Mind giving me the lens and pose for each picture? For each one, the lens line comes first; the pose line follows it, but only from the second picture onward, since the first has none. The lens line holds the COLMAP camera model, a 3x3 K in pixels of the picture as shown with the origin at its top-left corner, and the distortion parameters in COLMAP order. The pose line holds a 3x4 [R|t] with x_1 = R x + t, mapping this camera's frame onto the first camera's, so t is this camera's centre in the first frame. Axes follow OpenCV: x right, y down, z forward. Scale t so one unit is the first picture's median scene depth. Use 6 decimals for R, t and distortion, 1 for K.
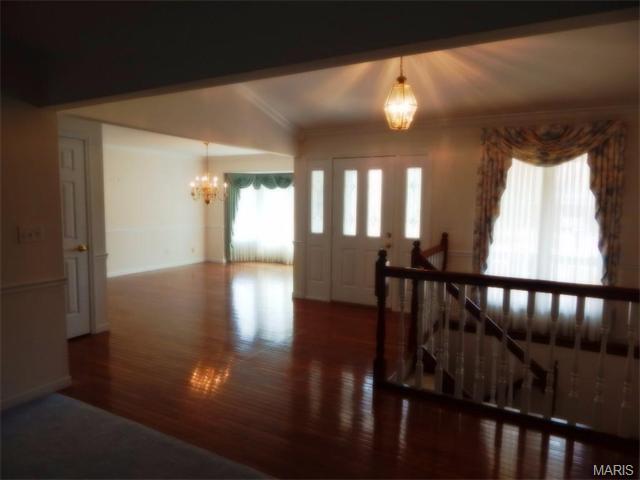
lens RADIAL K [[426.4, 0, 322.7], [0, 426.4, 245.3], [0, 0, 1]] dist [0.006242, -0.010371]
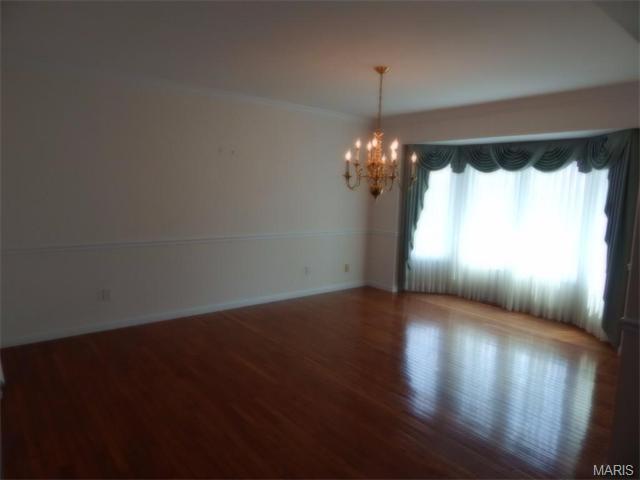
lens RADIAL K [[426.4, 0, 319.8], [0, 426.4, 242.5], [0, 0, 1]] dist [0.006242, -0.010371]
pose [[0.925879, 0.068321, -0.371593, -0.109100], [-0.063244, 0.997663, 0.025849, -0.040563], [0.372490, -0.000432, 0.928036, 0.398257]]
